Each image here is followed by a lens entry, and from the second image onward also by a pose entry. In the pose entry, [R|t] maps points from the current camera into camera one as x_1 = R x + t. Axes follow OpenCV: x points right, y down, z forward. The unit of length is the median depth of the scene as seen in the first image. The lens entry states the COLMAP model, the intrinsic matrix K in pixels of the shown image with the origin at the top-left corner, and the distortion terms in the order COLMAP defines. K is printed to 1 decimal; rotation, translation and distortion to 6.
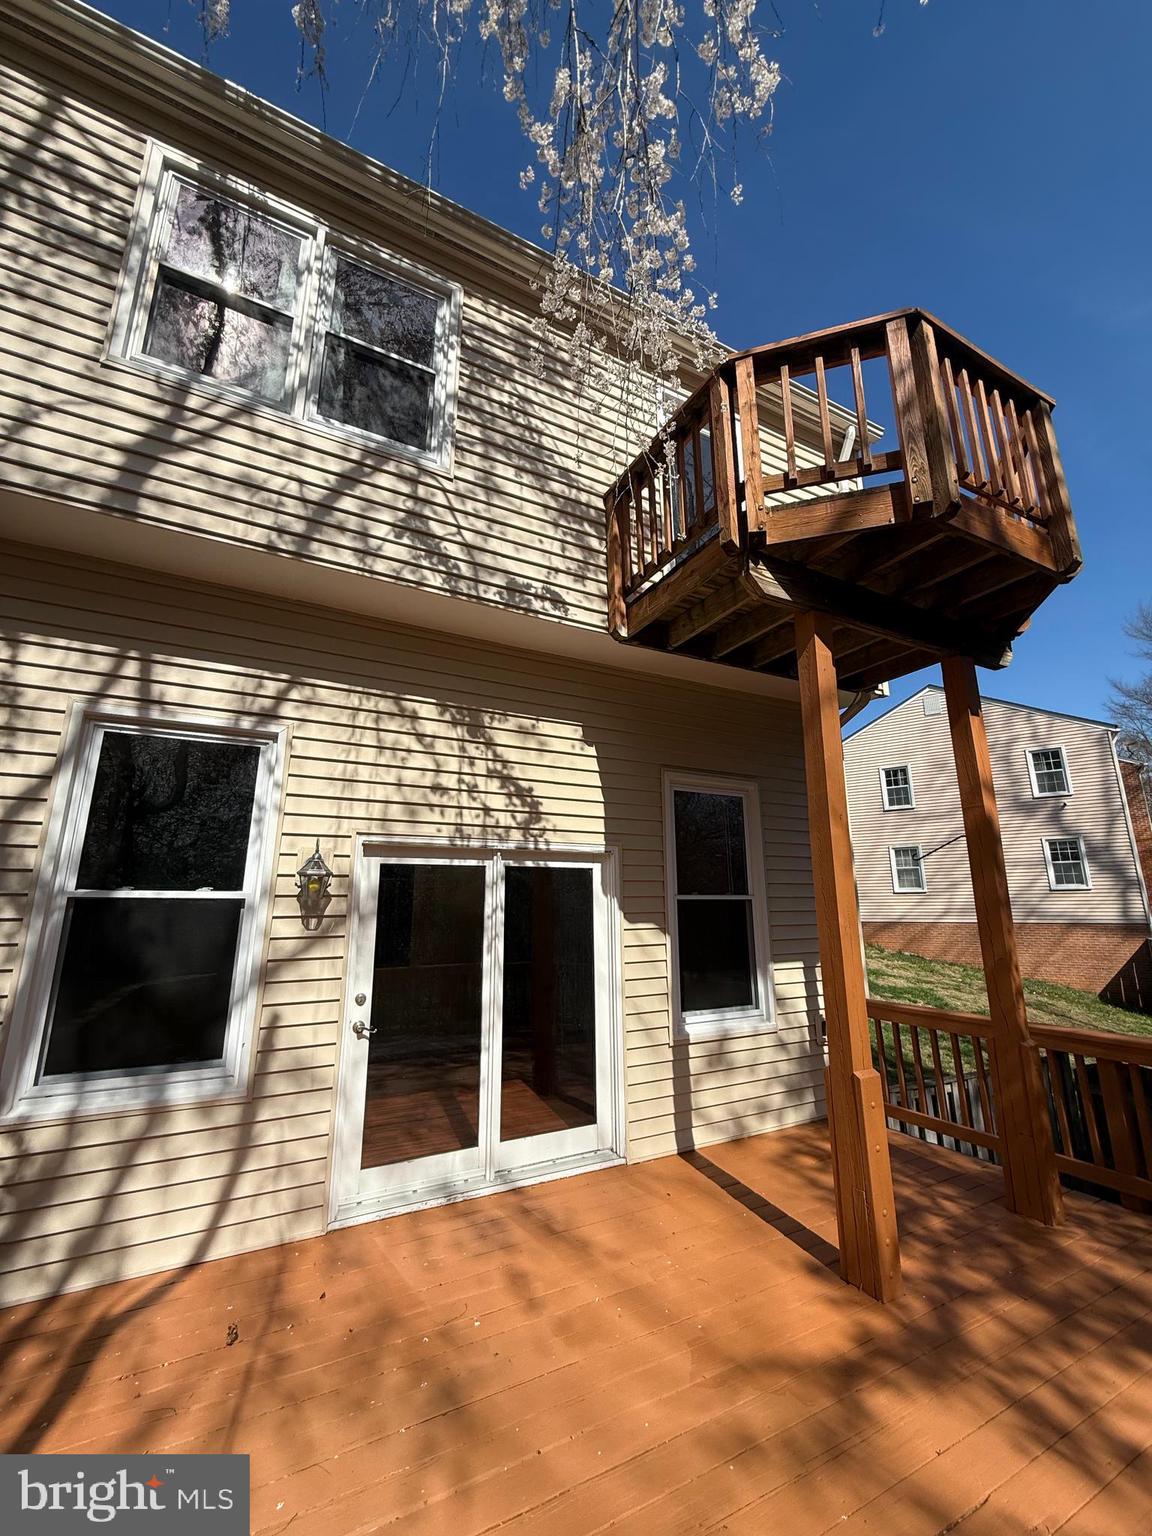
lens RADIAL K [[604.4, 0, 576.0], [0, 604.4, 768.0], [0, 0, 1]] dist [0.000001, 0.000166]
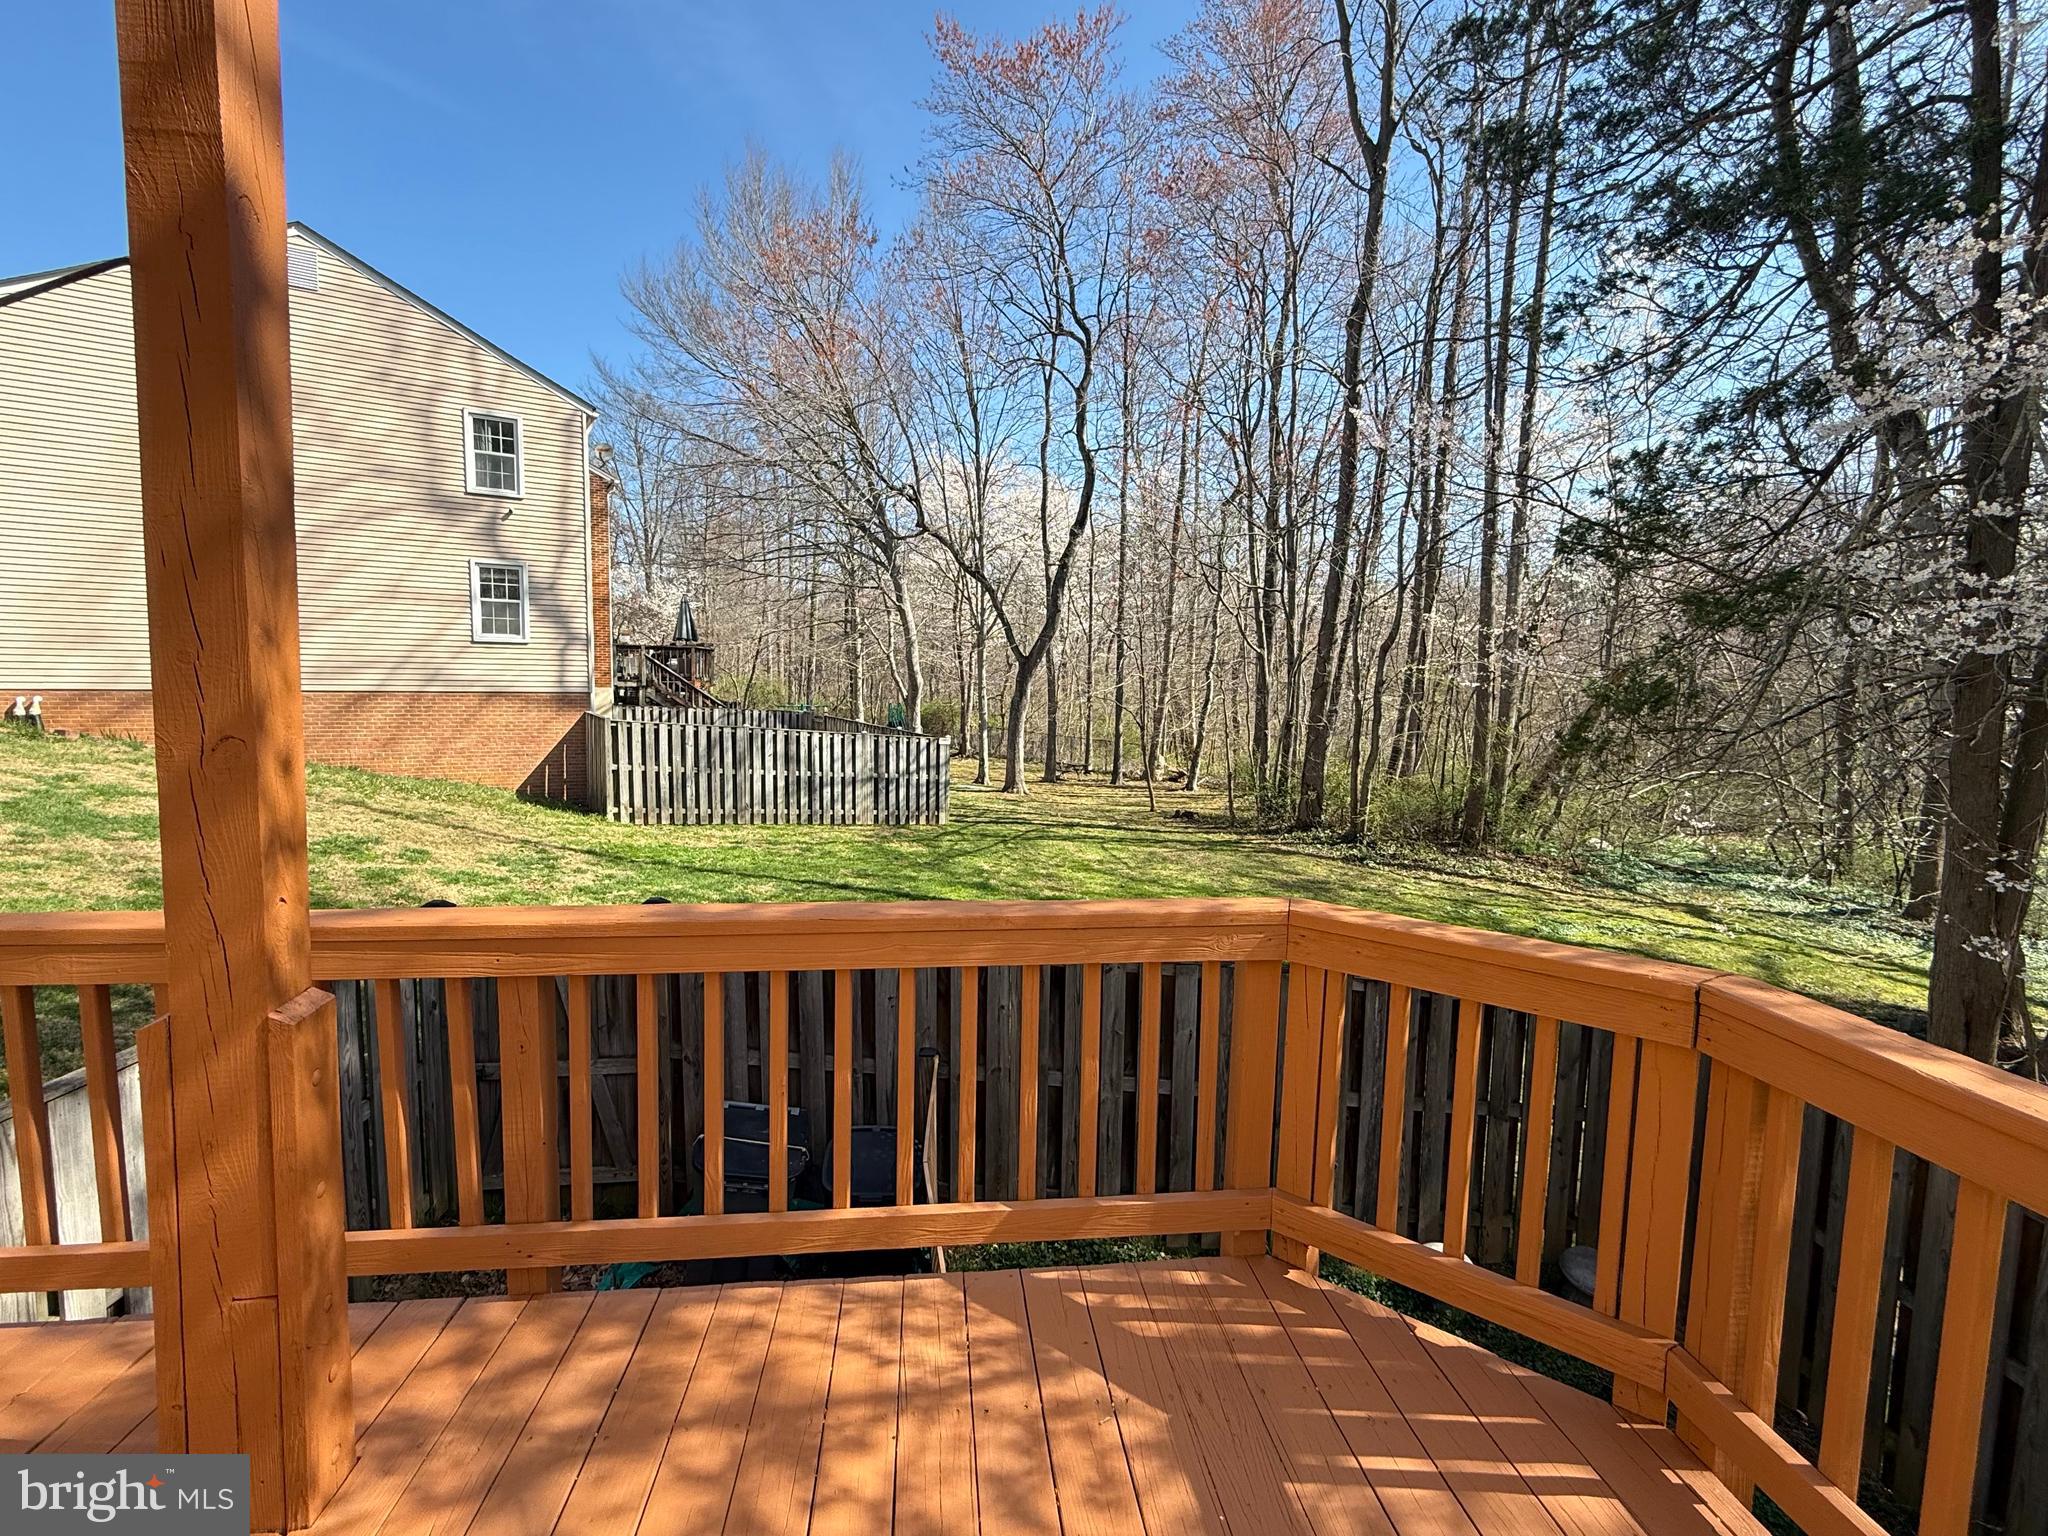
lens RADIAL K [[921.9, 0, 1023.0], [0, 921.9, 766.3], [0, 0, 1]] dist [0.002088, -0.000232]
pose [[0.373078, -0.071400, 0.925048, 0.089249], [-0.226271, 0.959928, 0.165349, 0.035557], [-0.899786, -0.271000, 0.341972, 0.105552]]
